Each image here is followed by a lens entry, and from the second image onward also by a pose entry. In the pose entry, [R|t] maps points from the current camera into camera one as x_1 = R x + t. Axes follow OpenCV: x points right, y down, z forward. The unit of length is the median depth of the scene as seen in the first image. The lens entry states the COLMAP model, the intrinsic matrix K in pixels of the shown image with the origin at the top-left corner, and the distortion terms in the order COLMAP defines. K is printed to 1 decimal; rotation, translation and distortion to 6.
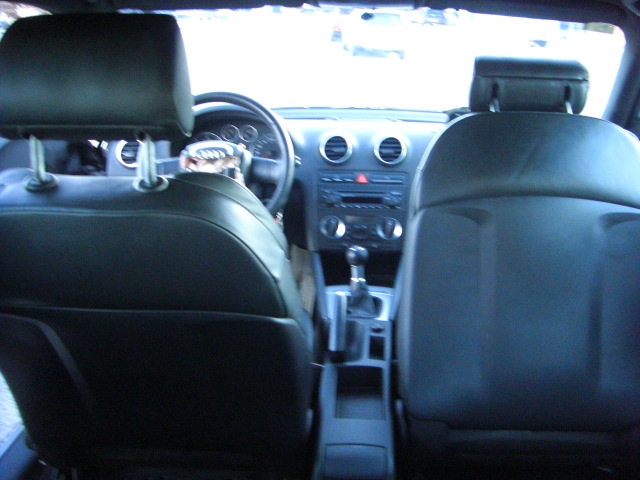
lens RADIAL K [[710.9, 0, 357.9], [0, 710.9, 240.0], [0, 0, 1]] dist [-0.190504, 0.167424]
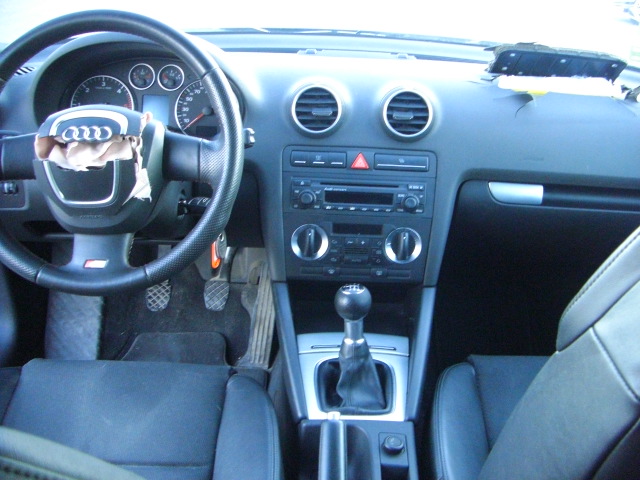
lens RADIAL K [[710.9, 0, 357.9], [0, 710.9, 240.0], [0, 0, 1]] dist [-0.190504, 0.167424]
pose [[0.998208, 0.007356, 0.059386, -0.030465], [-0.014823, 0.991881, 0.126300, -0.096231], [-0.057975, -0.126954, 0.990213, 0.401557]]
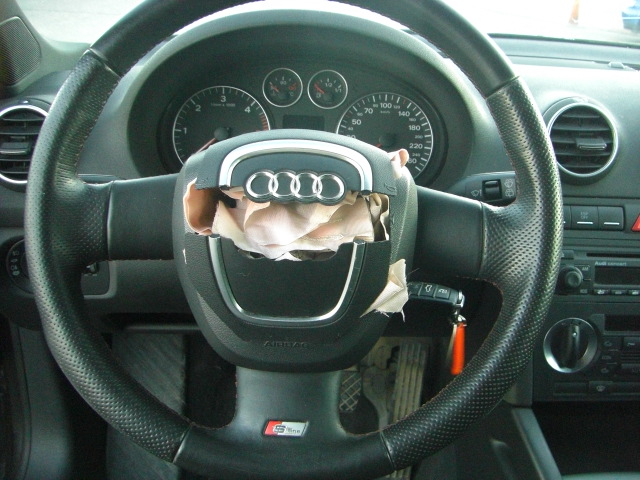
lens RADIAL K [[710.9, 0, 357.9], [0, 710.9, 240.0], [0, 0, 1]] dist [-0.190504, 0.167424]
pose [[0.997499, -0.000776, 0.070678, -0.178691], [-0.005662, 0.995849, 0.090845, -0.109333], [-0.070455, -0.091018, 0.993354, 0.633786]]
